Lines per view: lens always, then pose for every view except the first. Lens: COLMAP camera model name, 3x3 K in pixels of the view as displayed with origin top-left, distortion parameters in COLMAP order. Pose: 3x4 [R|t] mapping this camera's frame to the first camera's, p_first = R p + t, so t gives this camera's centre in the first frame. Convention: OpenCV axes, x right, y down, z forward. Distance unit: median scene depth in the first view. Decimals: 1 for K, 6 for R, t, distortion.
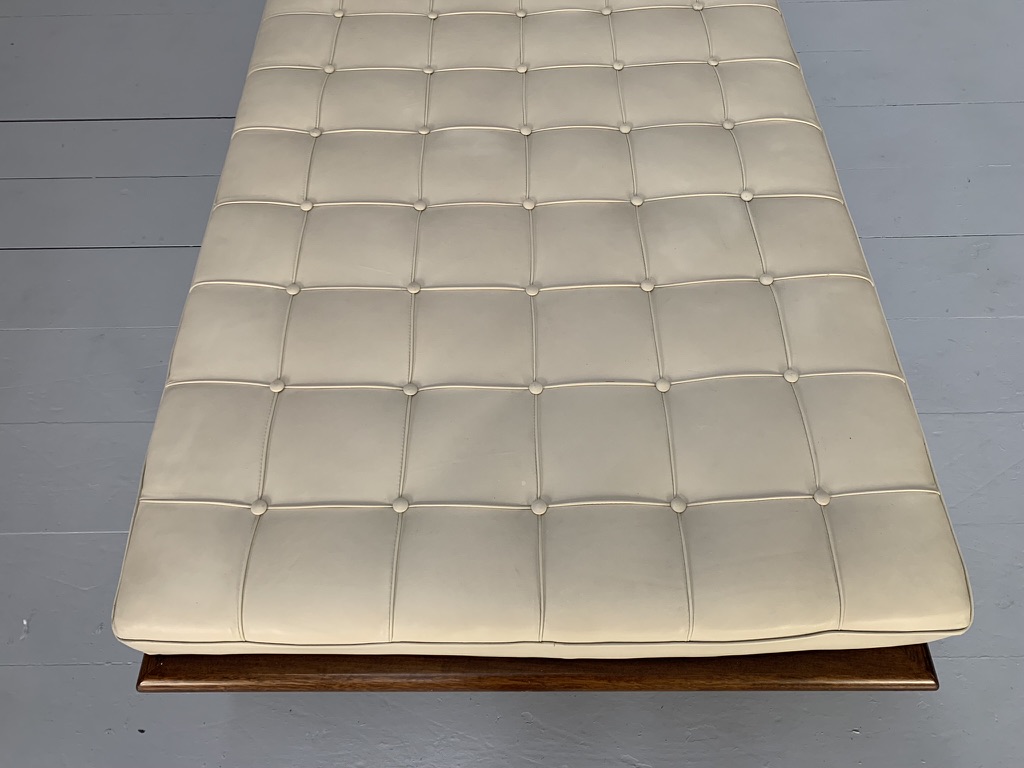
lens RADIAL K [[785.8, 0, 505.3], [0, 785.8, 391.9], [0, 0, 1]] dist [0.002196, -0.000190]
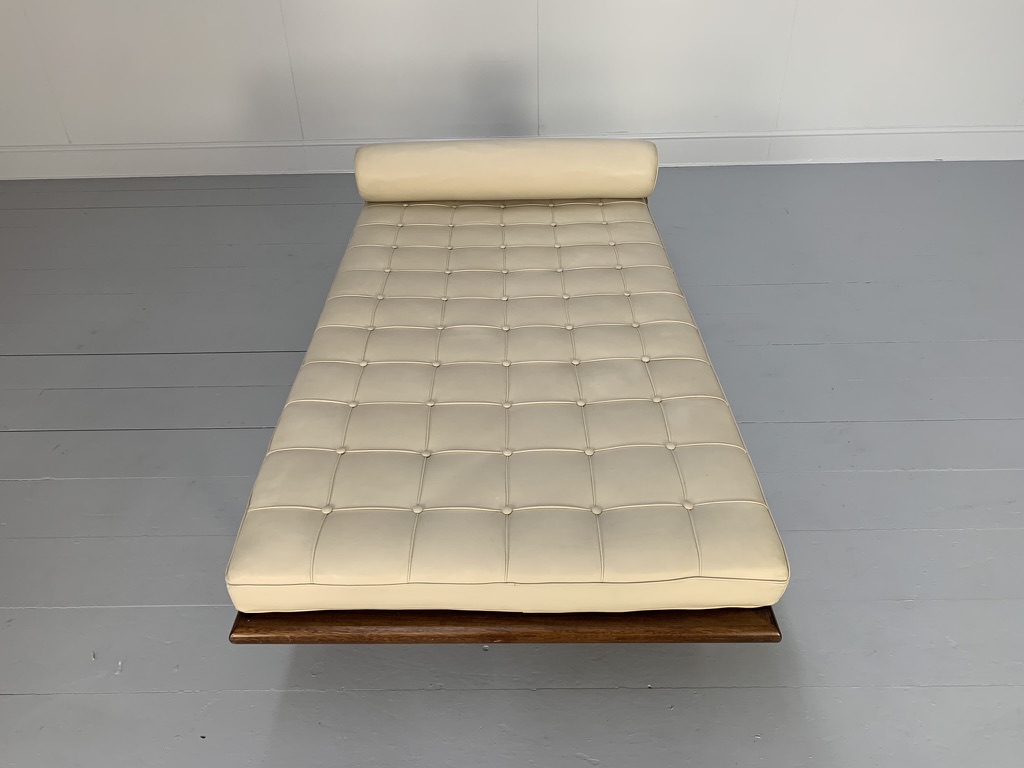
lens RADIAL K [[785.8, 0, 505.3], [0, 785.8, 391.9], [0, 0, 1]] dist [0.002196, -0.000190]
pose [[0.999977, 0.004384, -0.005228, 0.039414], [-0.006082, 0.920091, -0.391658, 0.452246], [0.003093, 0.391681, 0.920096, -0.437620]]
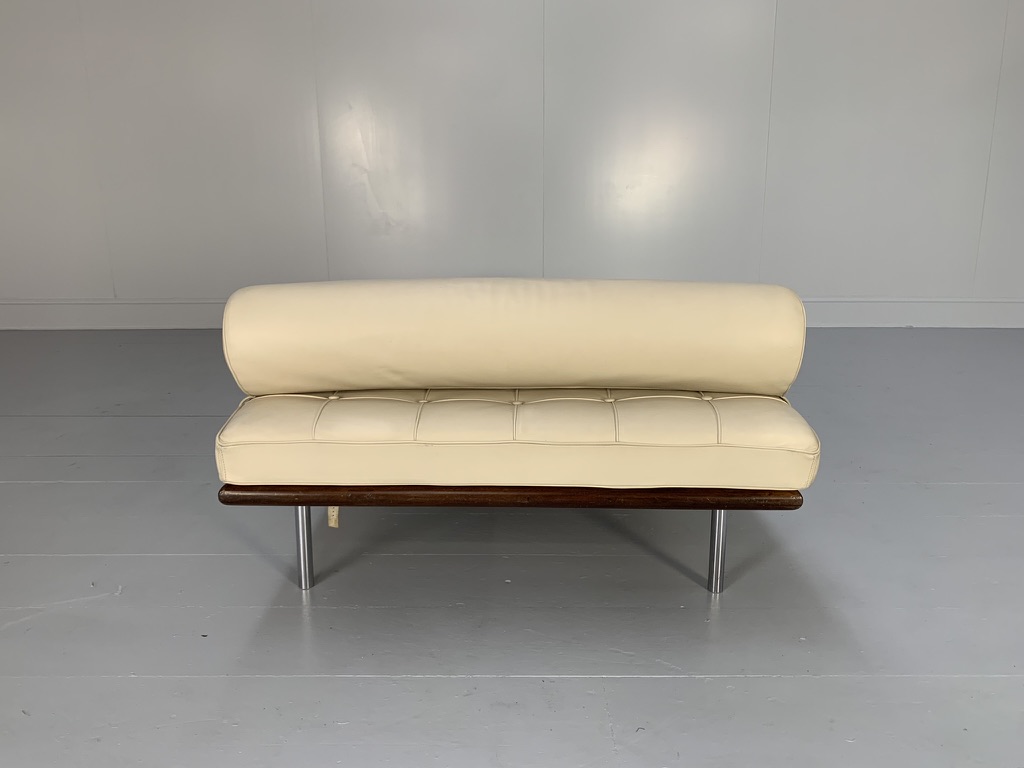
lens RADIAL K [[785.8, 0, 505.3], [0, 785.8, 391.9], [0, 0, 1]] dist [0.002196, -0.000190]
pose [[0.999778, 0.021059, -0.000542, -0.015542], [-0.015713, 0.728379, -0.684995, 1.060606], [-0.014031, 0.684851, 0.728548, -0.131619]]
